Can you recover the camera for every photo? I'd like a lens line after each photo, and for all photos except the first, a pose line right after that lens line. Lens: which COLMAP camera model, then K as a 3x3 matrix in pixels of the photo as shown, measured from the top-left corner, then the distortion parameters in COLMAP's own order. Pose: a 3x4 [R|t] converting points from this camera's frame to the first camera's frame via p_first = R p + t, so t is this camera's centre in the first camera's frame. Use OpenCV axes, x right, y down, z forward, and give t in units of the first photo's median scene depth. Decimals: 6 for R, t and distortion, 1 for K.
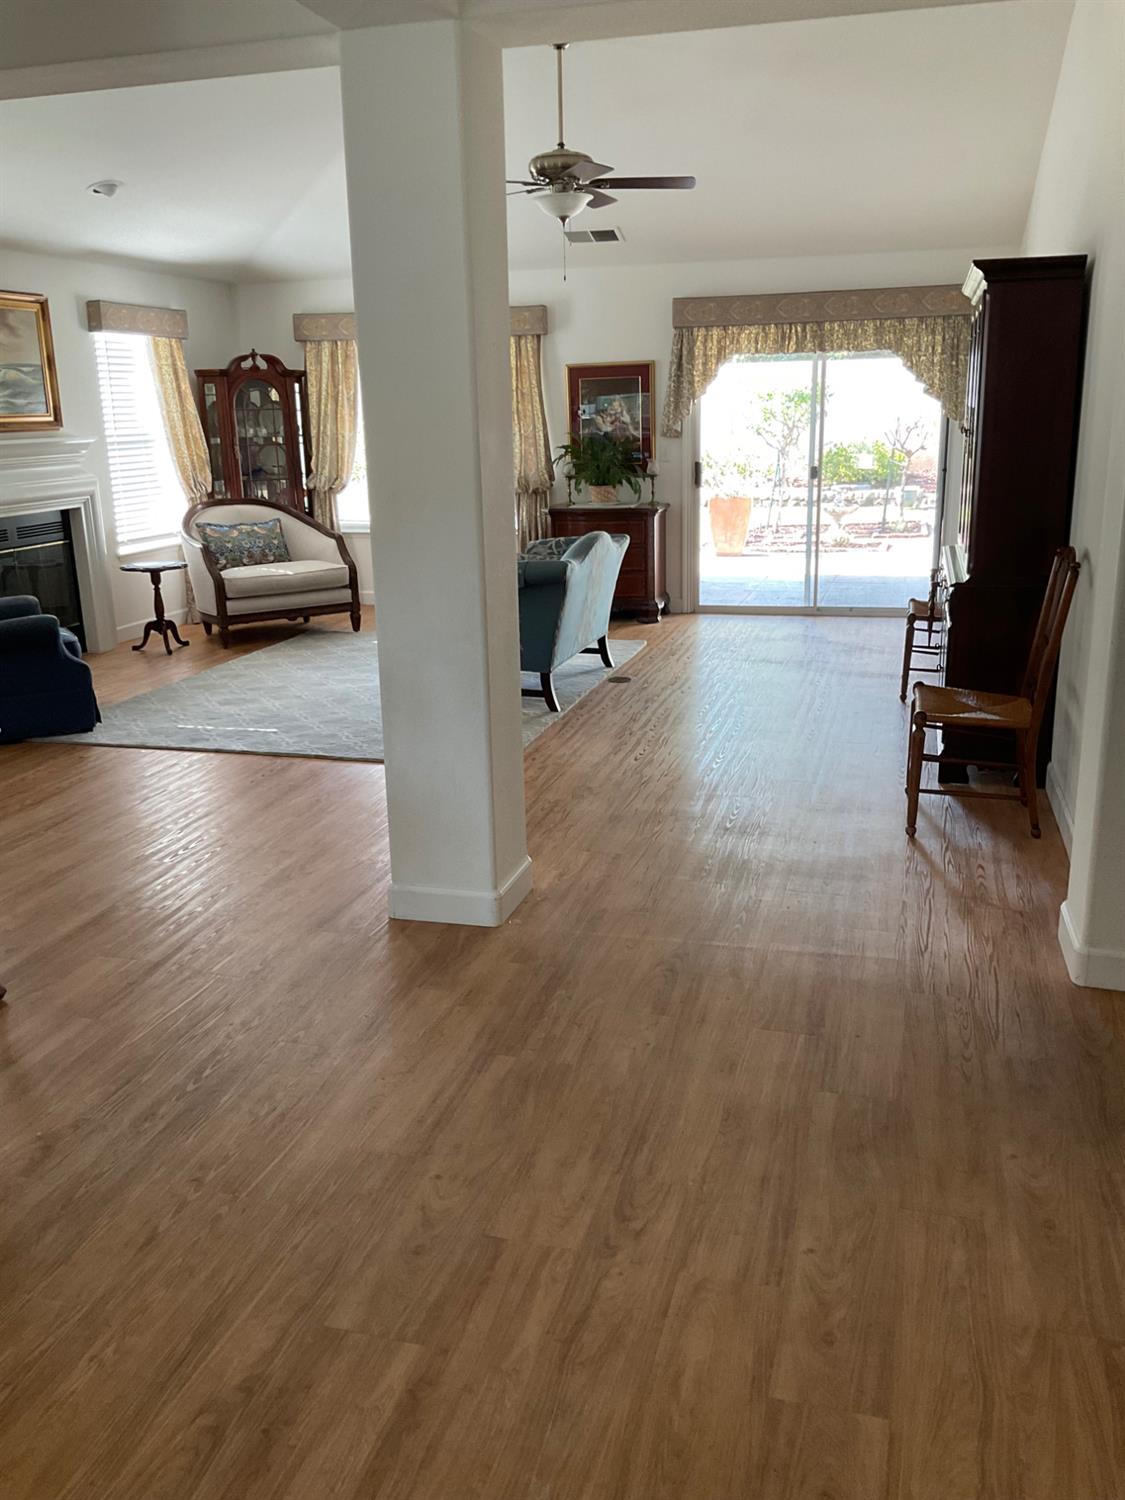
lens RADIAL K [[1234.6, 0, 563.2], [0, 1234.6, 745.4], [0, 0, 1]] dist [0.108866, -0.218363]
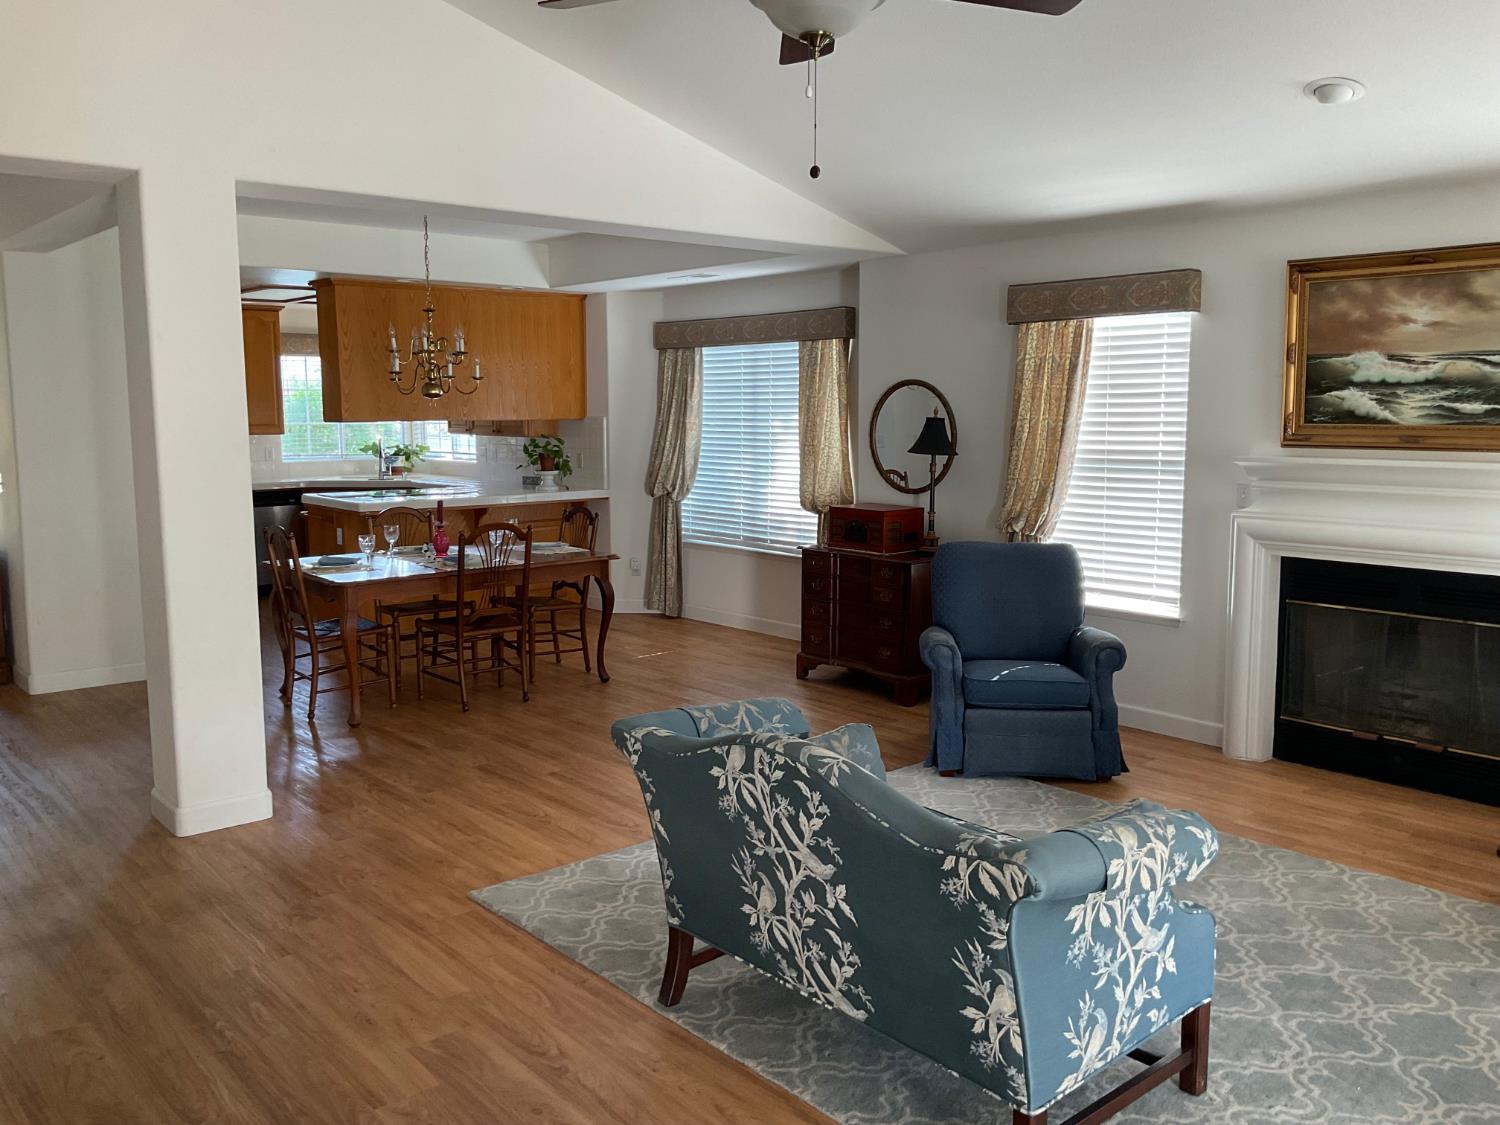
lens RADIAL K [[1234.6, 0, 742.0], [0, 1234.6, 560.2], [0, 0, 1]] dist [0.108866, -0.218363]
pose [[-0.554607, 0.126399, -0.822456, 0.282582], [-0.204699, 0.937298, 0.282084, -0.261091], [0.806541, 0.324802, -0.493958, 0.887779]]
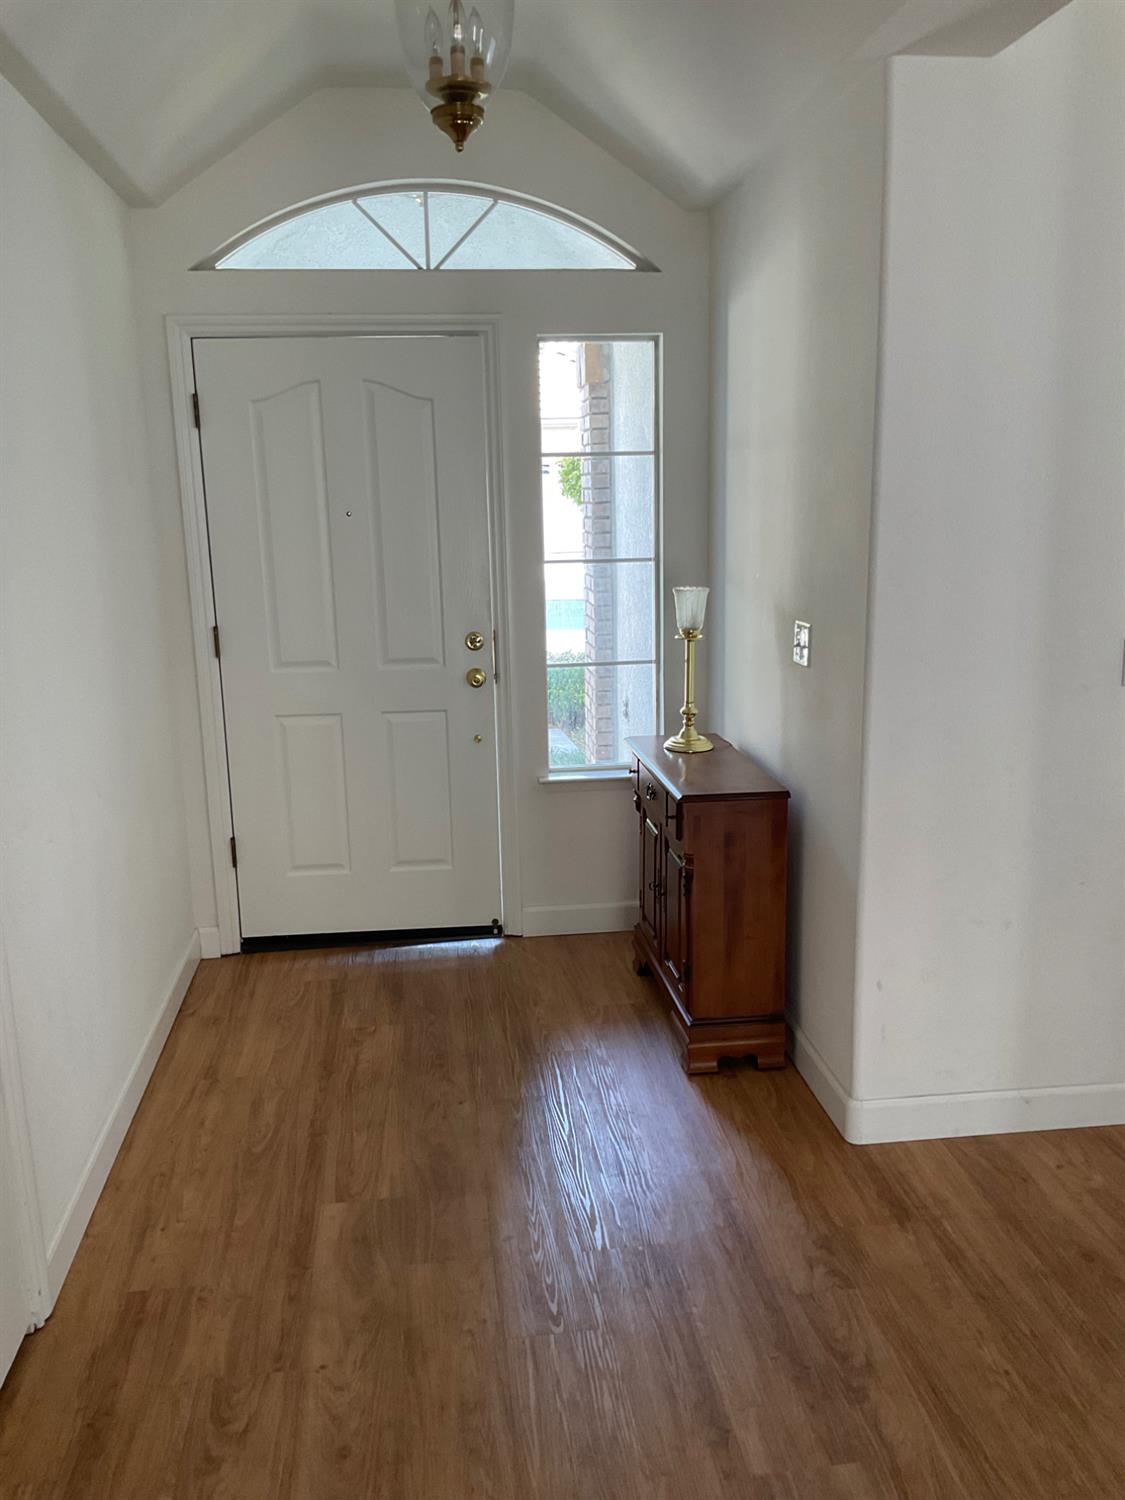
lens RADIAL K [[1234.6, 0, 563.2], [0, 1234.6, 745.4], [0, 0, 1]] dist [0.108866, -0.218363]
pose [[-0.921710, 0.116465, -0.369981, 0.076340], [-0.064918, 0.894083, 0.443172, -0.108957], [0.382408, 0.432495, -0.816524, 0.355308]]
